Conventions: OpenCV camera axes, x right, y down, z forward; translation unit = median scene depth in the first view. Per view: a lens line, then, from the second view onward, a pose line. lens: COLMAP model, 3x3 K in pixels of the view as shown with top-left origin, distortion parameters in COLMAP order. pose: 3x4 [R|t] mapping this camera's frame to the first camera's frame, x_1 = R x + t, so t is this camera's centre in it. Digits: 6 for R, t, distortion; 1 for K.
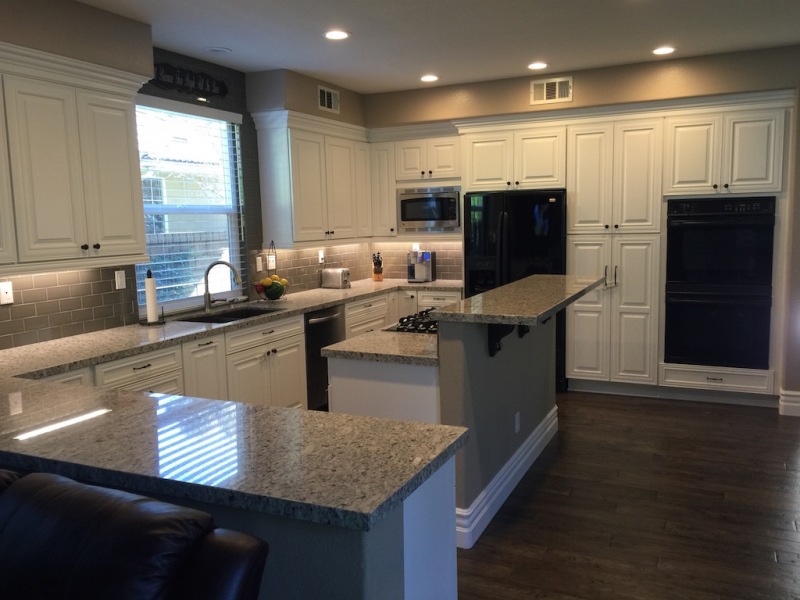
lens RADIAL K [[686.3, 0, 397.7], [0, 686.3, 300.9], [0, 0, 1]] dist [0.084026, -0.107498]
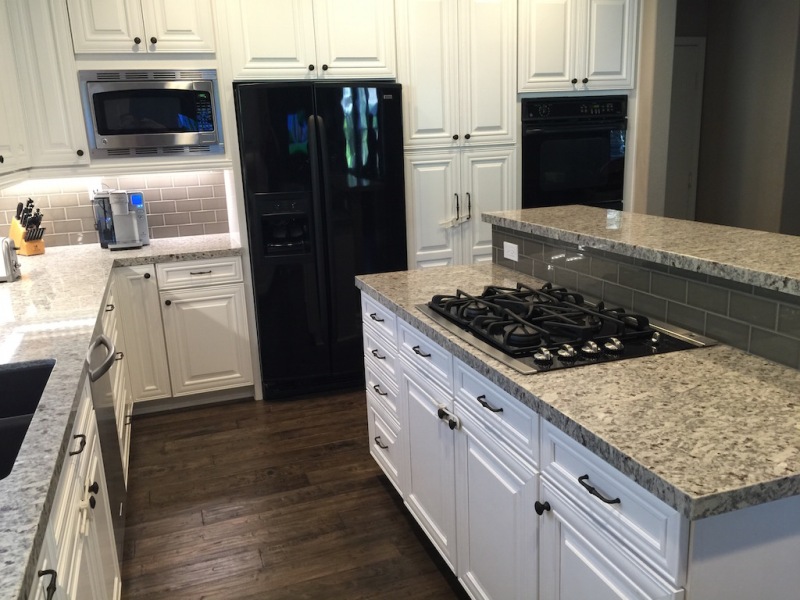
lens RADIAL K [[686.3, 0, 397.7], [0, 686.3, 300.9], [0, 0, 1]] dist [0.084026, -0.107498]
pose [[0.710220, -0.175125, 0.681849, -0.251955], [0.108702, 0.984229, 0.139562, -0.048432], [-0.695537, -0.025001, 0.718056, 0.539465]]
